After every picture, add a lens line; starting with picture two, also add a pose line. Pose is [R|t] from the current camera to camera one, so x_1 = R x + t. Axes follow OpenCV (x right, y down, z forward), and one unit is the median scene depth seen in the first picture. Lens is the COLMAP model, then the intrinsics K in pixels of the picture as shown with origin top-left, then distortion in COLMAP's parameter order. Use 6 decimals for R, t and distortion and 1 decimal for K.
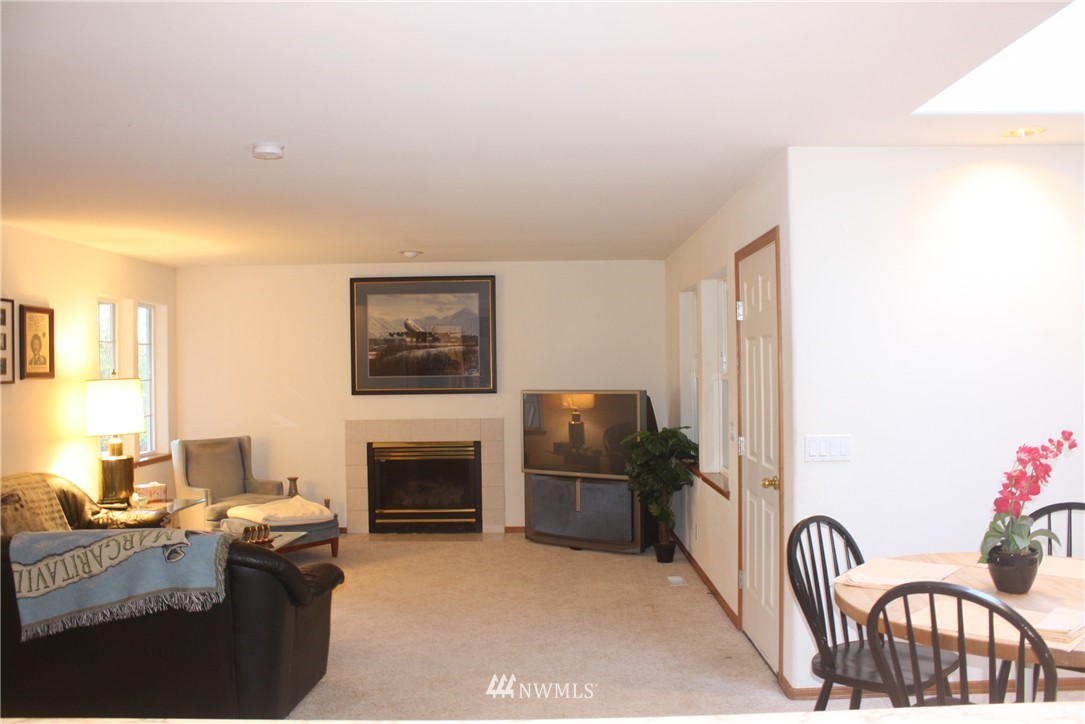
lens RADIAL K [[908.5, 0, 546.2], [0, 908.5, 365.8], [0, 0, 1]] dist [-0.163180, 0.141043]
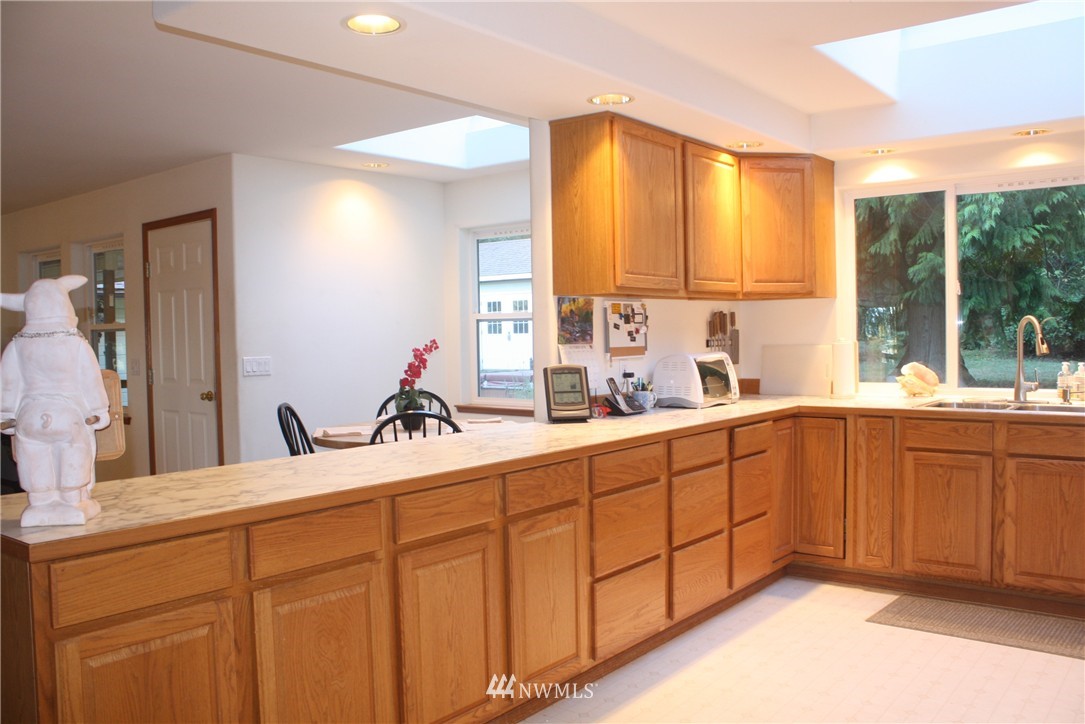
lens RADIAL K [[908.5, 0, 543.6], [0, 908.5, 362.1], [0, 0, 1]] dist [-0.163180, 0.141043]
pose [[0.618527, -0.021387, 0.785472, -0.744534], [0.007707, 0.999747, 0.021153, 0.080987], [-0.785725, -0.007031, 0.618535, -0.357927]]
